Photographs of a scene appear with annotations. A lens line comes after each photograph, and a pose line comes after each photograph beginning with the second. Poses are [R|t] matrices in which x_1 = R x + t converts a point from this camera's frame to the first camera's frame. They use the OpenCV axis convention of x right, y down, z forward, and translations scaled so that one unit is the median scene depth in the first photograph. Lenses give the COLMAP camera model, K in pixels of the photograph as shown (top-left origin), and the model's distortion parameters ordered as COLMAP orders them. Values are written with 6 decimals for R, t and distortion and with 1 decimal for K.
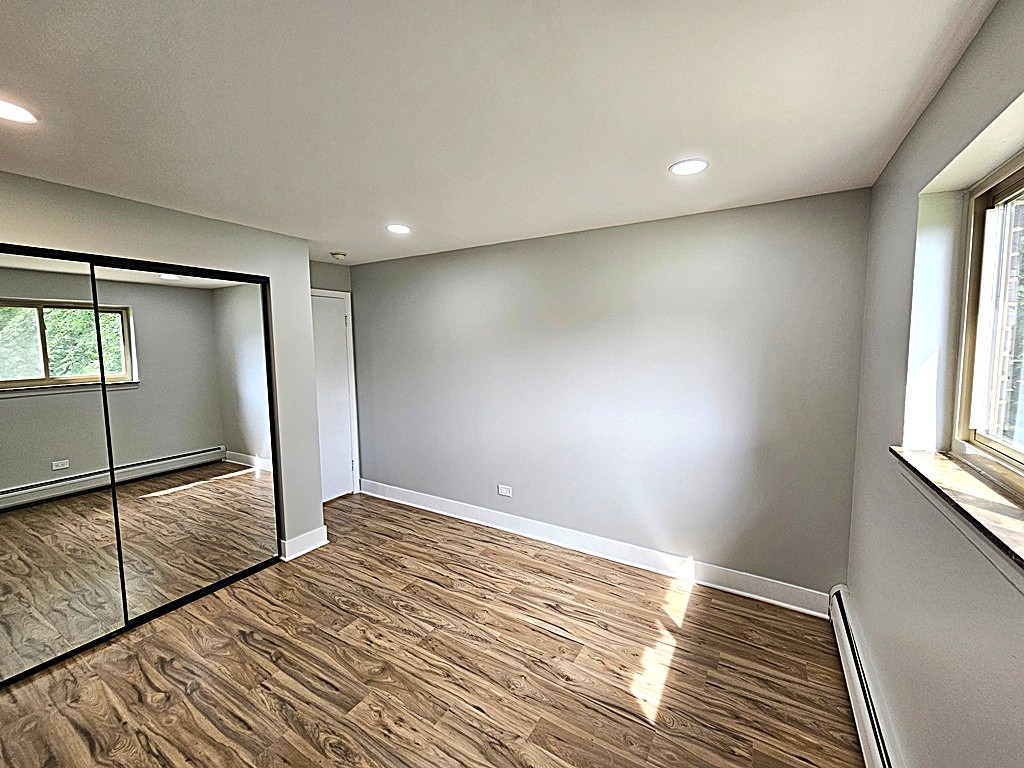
lens RADIAL K [[425.7, 0, 506.7], [0, 425.7, 366.5], [0, 0, 1]] dist [-0.000048, 0.000493]
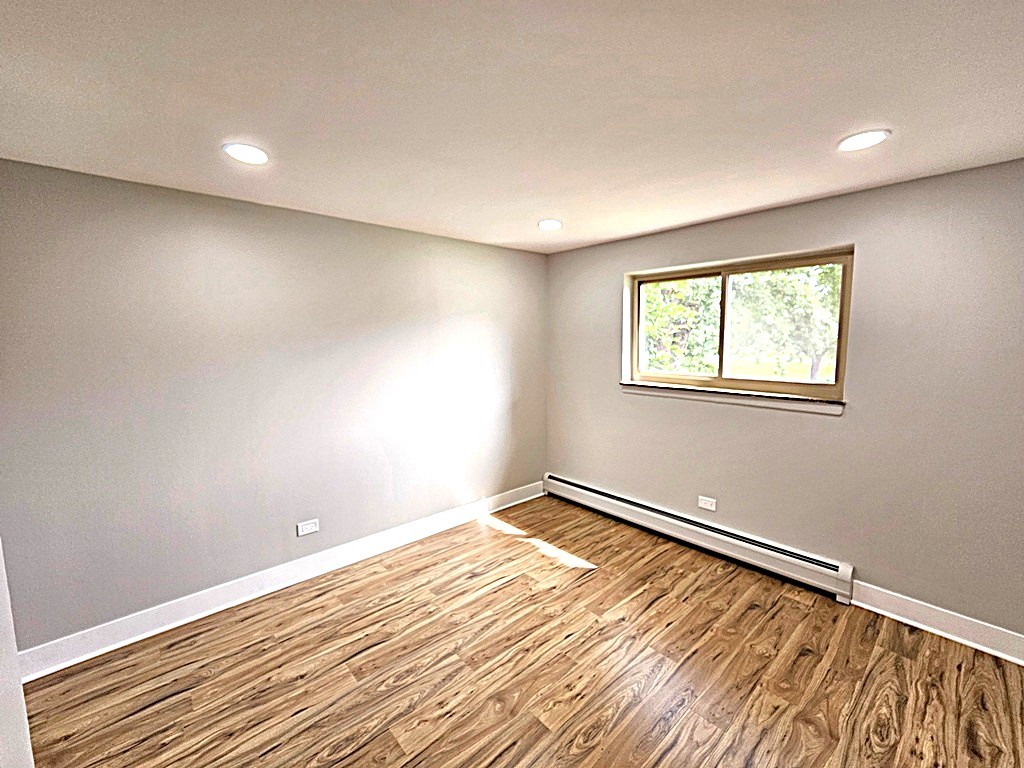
lens RADIAL K [[433.2, 0, 514.7], [0, 433.2, 380.6], [0, 0, 1]] dist [-0.000743, 0.000389]
pose [[0.276641, -0.096300, 0.956136, -0.911506], [0.064945, 0.994565, 0.081380, -0.026944], [-0.958776, 0.039584, 0.281392, 0.572043]]
